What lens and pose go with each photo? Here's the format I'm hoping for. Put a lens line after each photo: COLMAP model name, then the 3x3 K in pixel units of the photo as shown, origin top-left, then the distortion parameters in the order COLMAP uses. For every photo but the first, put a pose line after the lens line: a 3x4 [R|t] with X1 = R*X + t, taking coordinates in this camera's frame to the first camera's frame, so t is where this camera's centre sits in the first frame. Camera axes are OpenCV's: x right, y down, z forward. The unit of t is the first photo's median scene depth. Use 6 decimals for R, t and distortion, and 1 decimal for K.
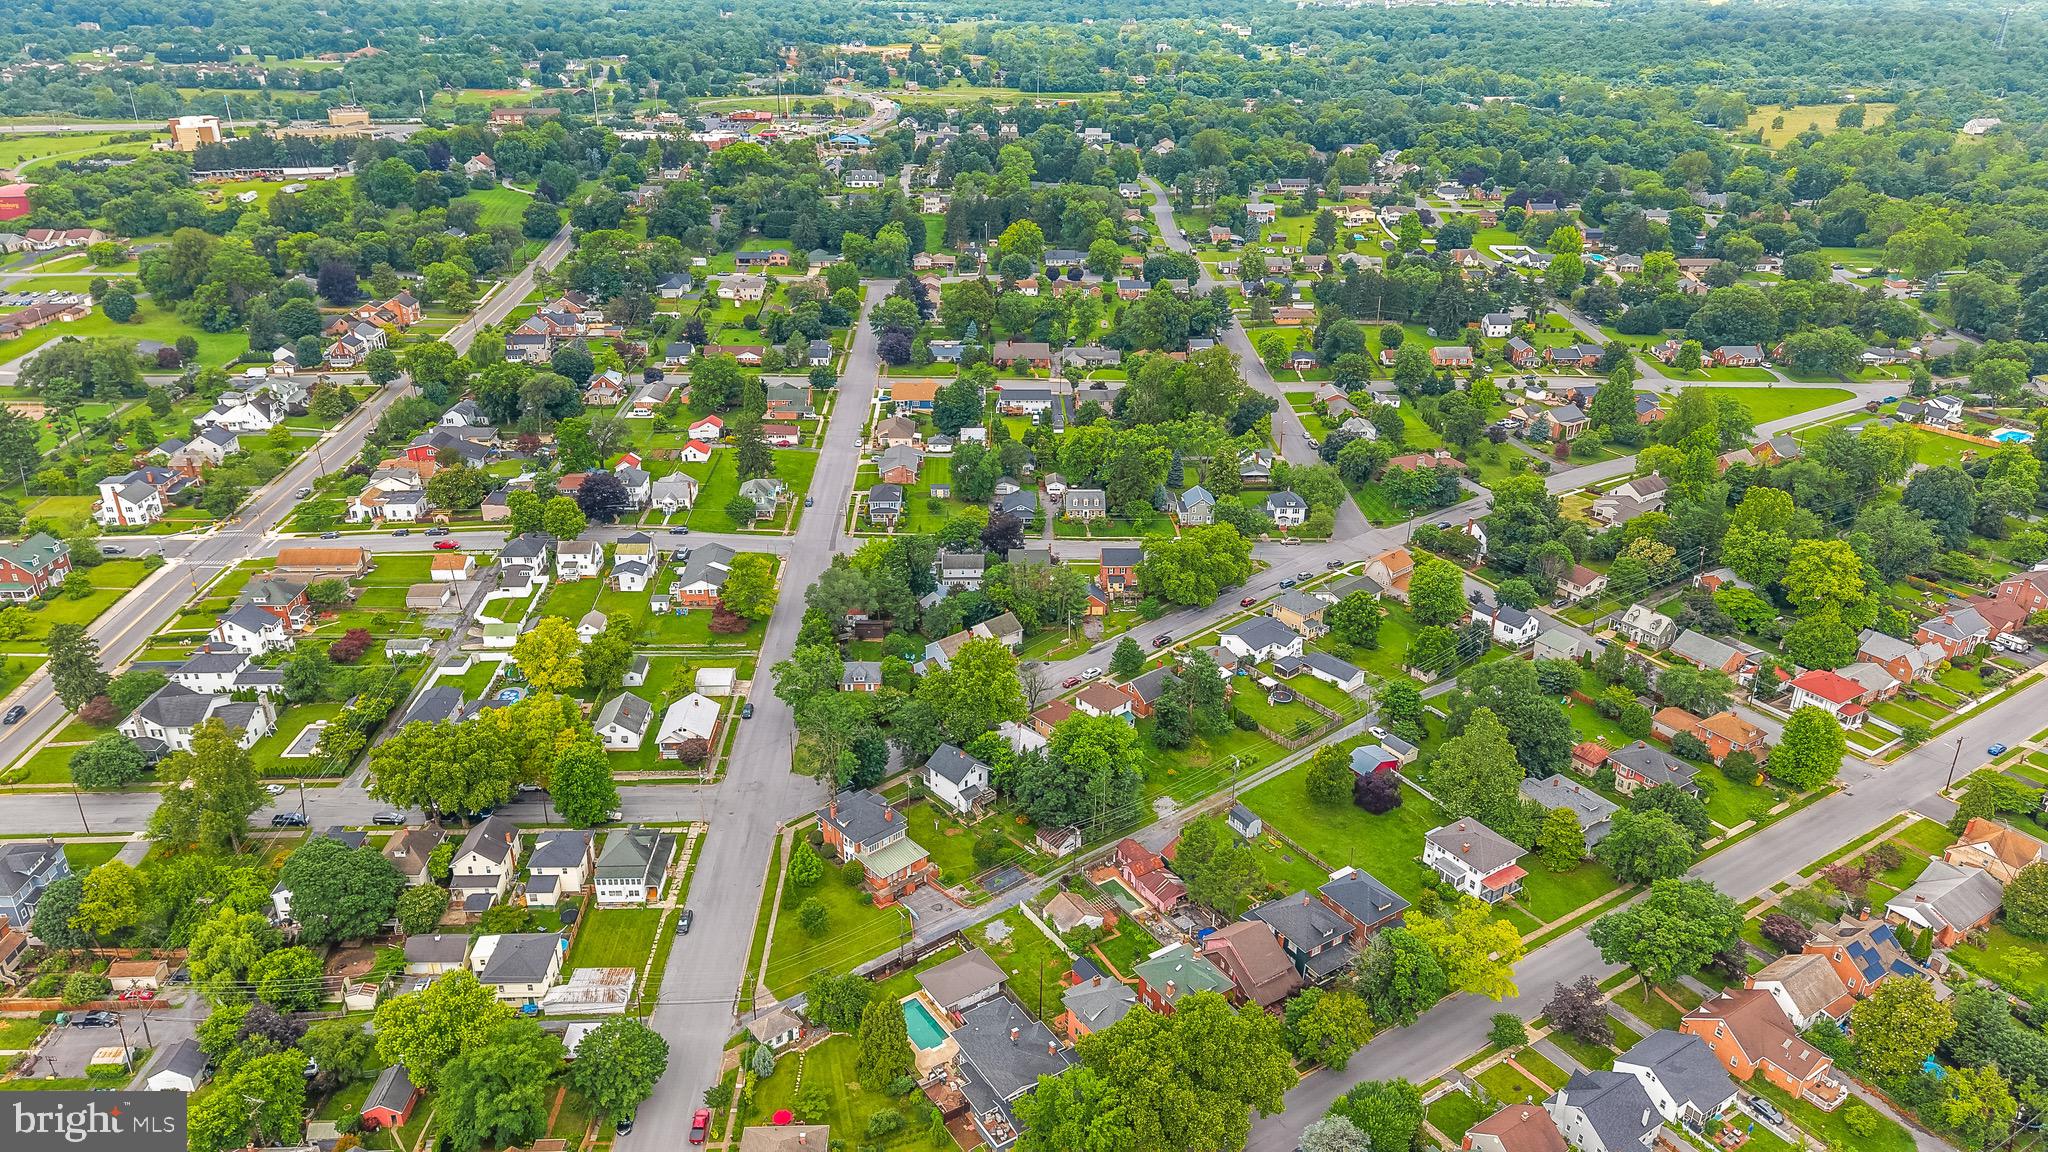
lens RADIAL K [[1541.7, 0, 1024.0], [0, 1541.7, 576.0], [0, 0, 1]] dist [-0.011313, -0.005823]
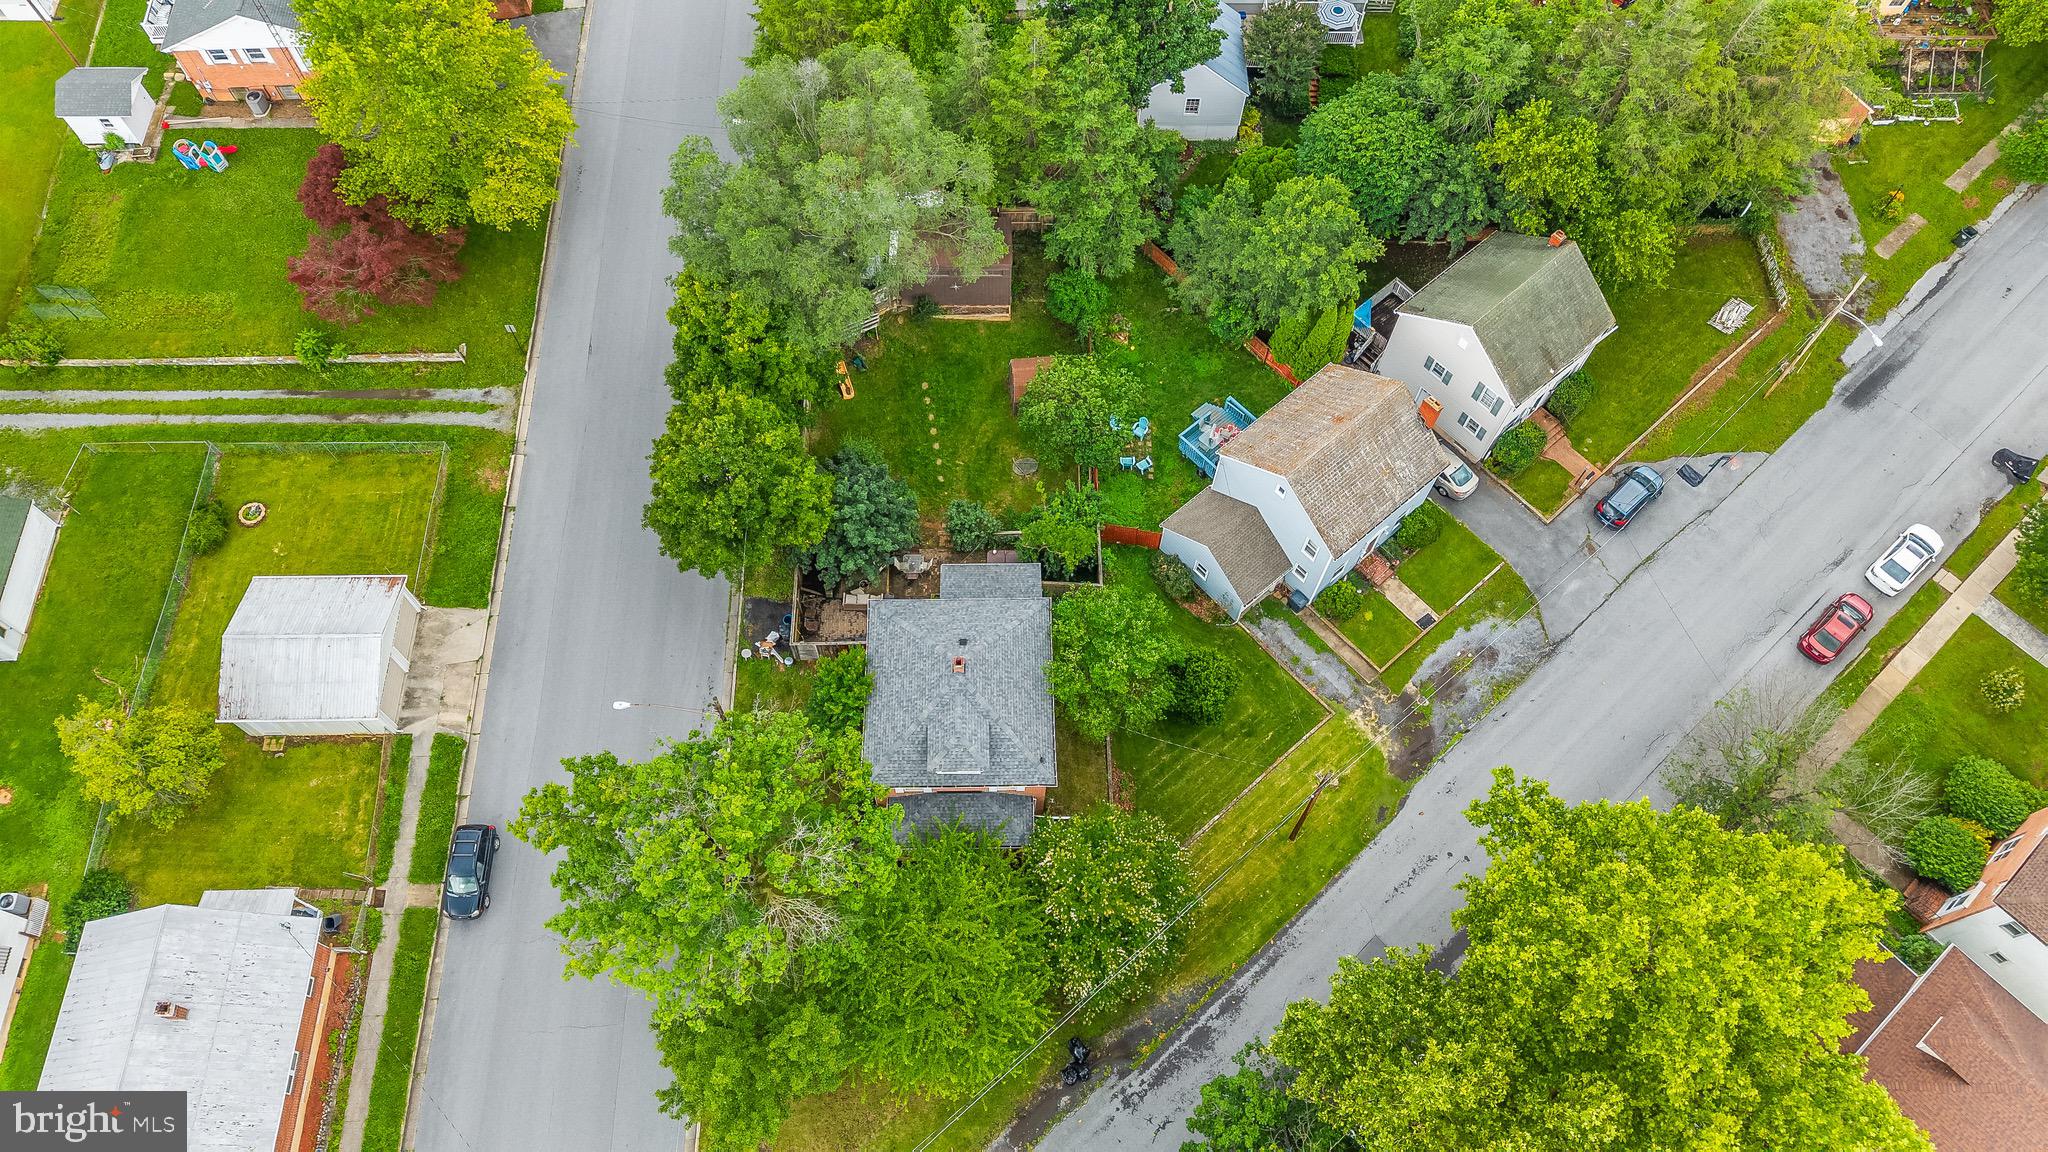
lens RADIAL K [[1421.5, 0, 1024.0], [0, 1421.5, 576.0], [0, 0, 1]] dist [0.004364, -0.001539]
pose [[0.999981, -0.005991, -0.001549, -0.107186], [0.005673, 0.787525, 0.616257, -0.082305], [-0.002472, -0.616254, 0.787543, 0.950356]]
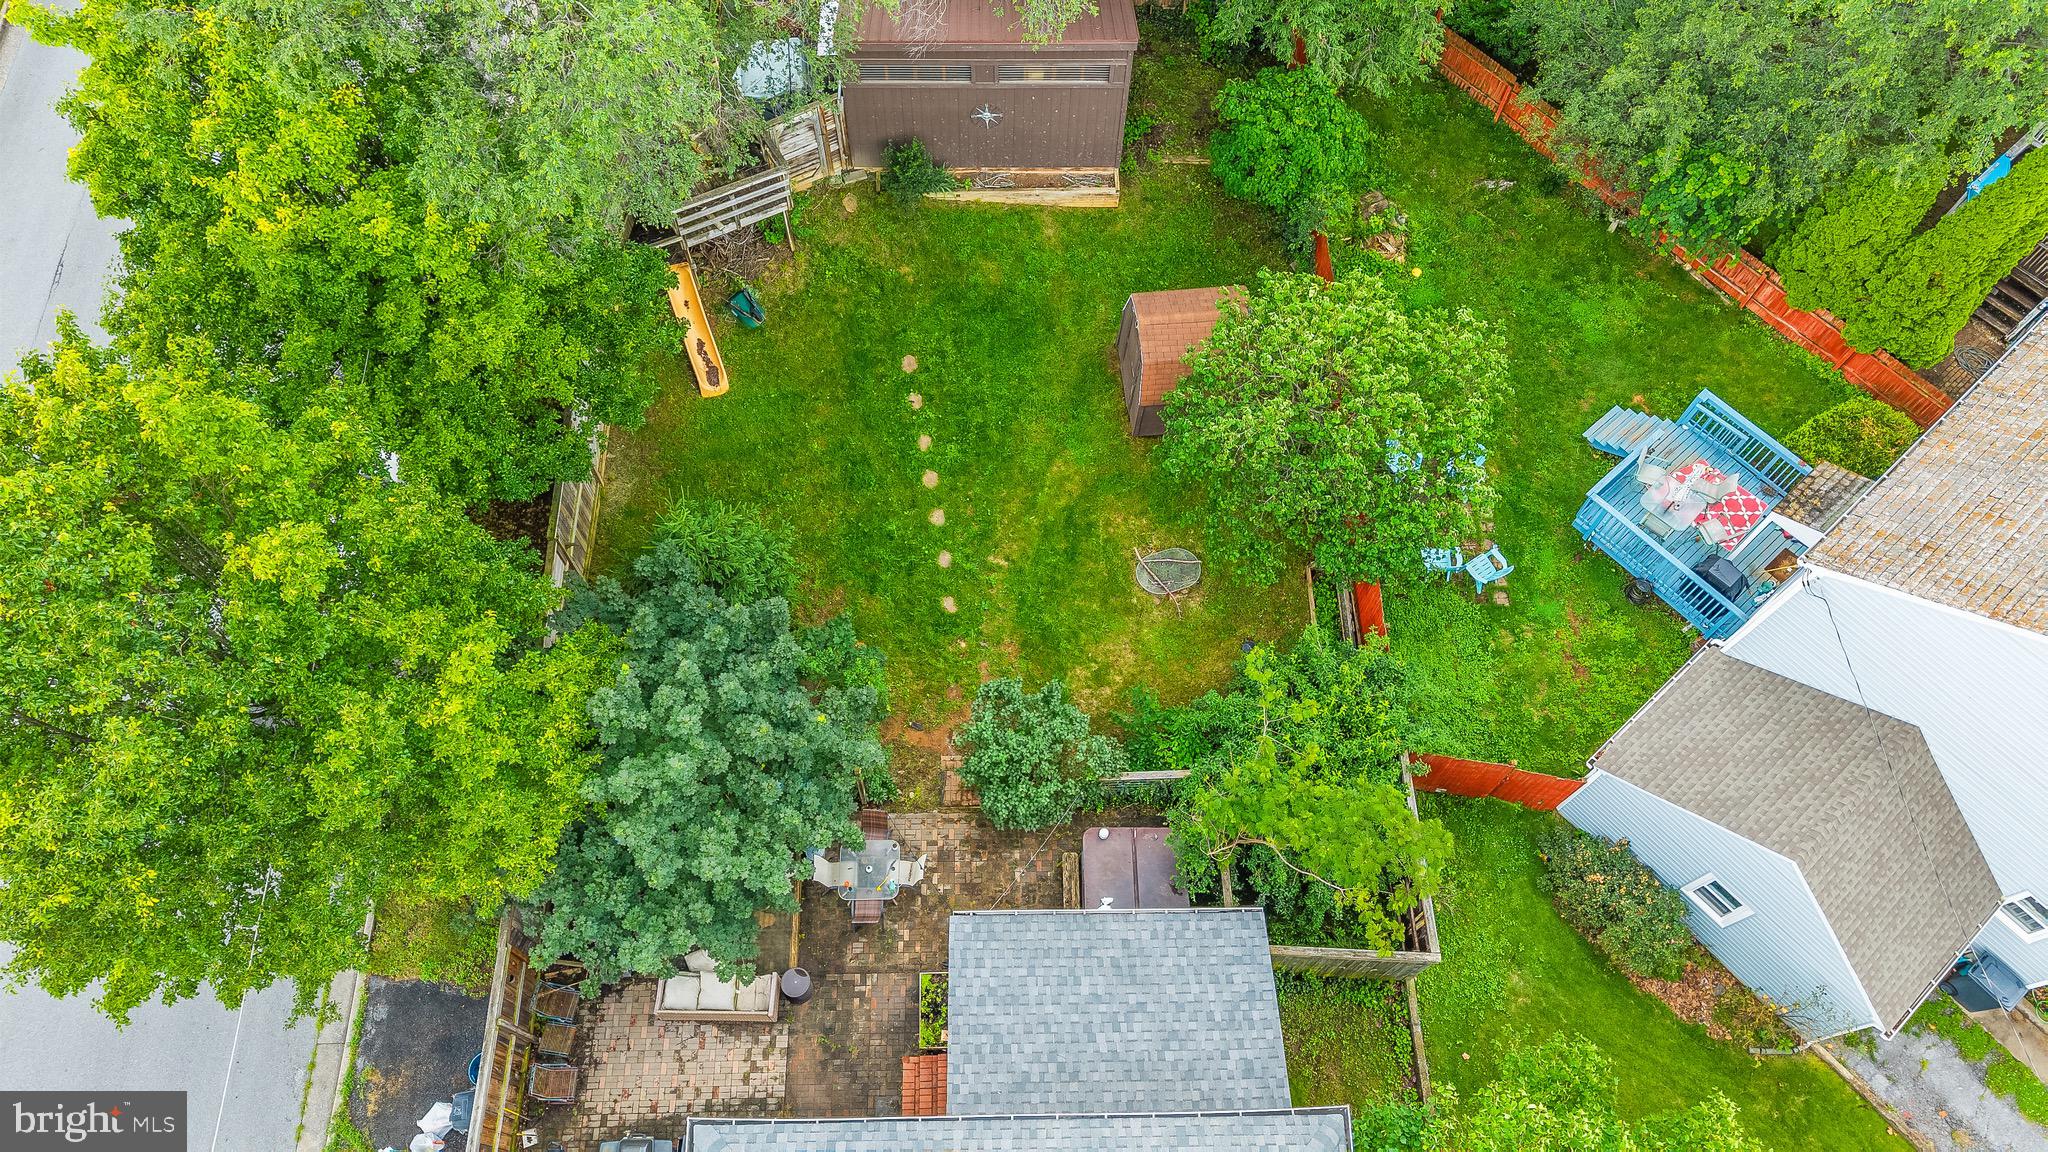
lens RADIAL K [[1541.7, 0, 1024.0], [0, 1541.7, 576.0], [0, 0, 1]] dist [-0.011313, -0.005823]
pose [[0.999952, -0.005653, -0.007956, -0.117236], [0.009325, 0.794106, 0.607707, 0.002281], [0.002882, -0.607753, 0.794121, 1.090909]]
